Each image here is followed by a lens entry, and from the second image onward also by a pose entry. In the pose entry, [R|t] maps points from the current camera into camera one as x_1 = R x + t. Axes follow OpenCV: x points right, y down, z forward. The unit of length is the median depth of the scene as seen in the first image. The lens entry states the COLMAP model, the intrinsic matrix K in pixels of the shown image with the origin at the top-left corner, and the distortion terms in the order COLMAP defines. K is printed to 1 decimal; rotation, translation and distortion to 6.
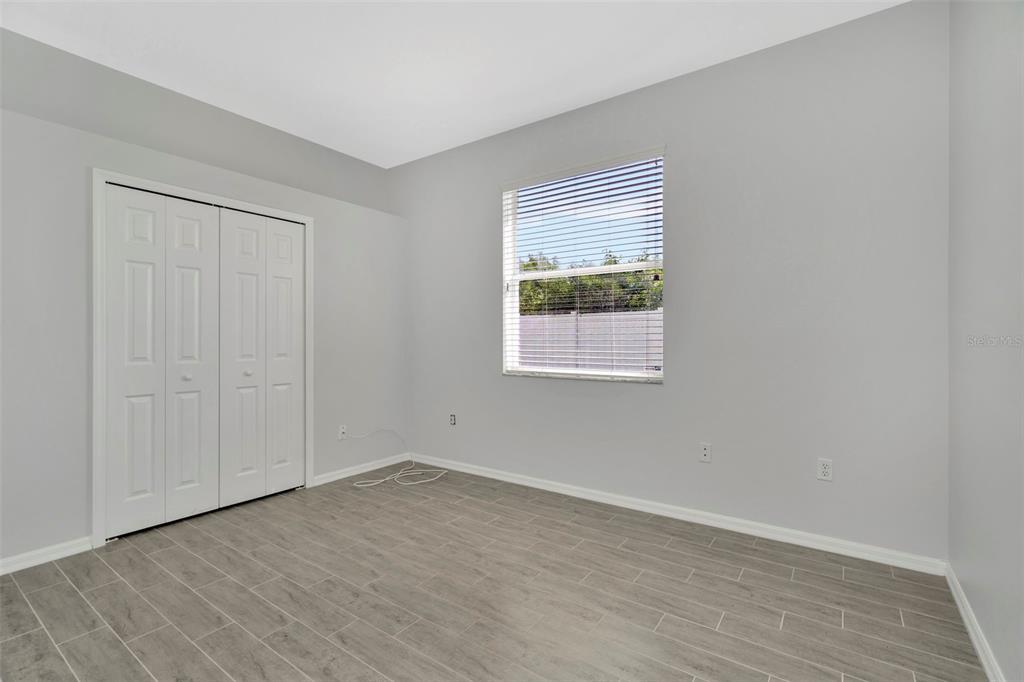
lens RADIAL K [[469.5, 0, 514.4], [0, 469.5, 336.7], [0, 0, 1]] dist [-0.002472, -0.000748]
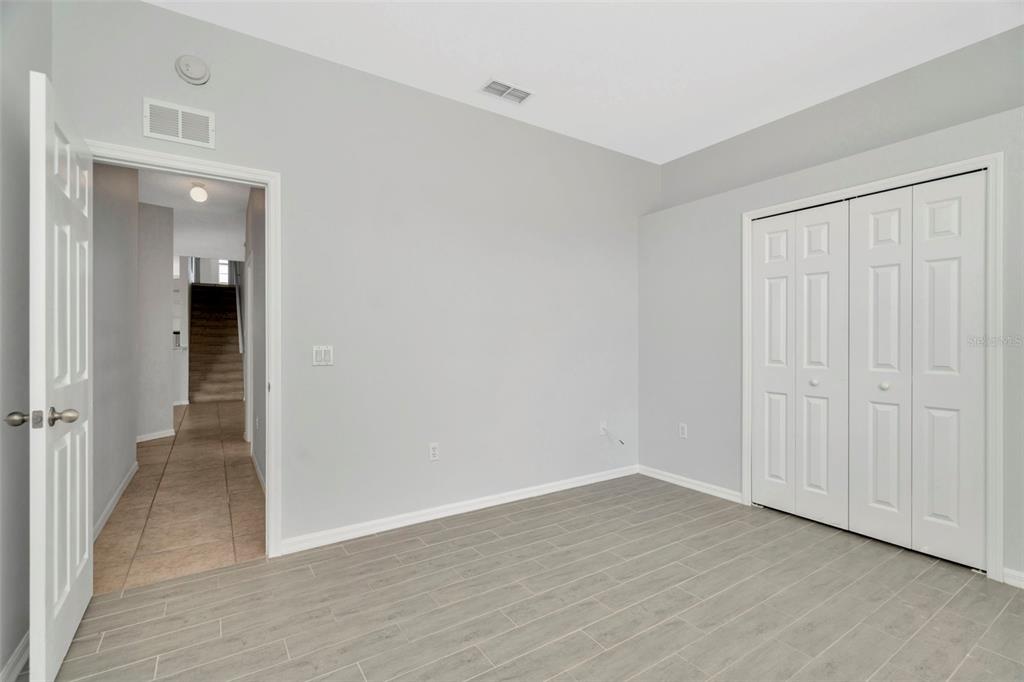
lens RADIAL K [[469.5, 0, 523.1], [0, 469.5, 345.1], [0, 0, 1]] dist [-0.002472, -0.000748]
pose [[-0.361792, 0.008217, -0.932223, 0.494409], [0.001470, 0.999965, 0.008243, -0.003769], [0.932258, 0.001612, -0.361792, 0.818525]]
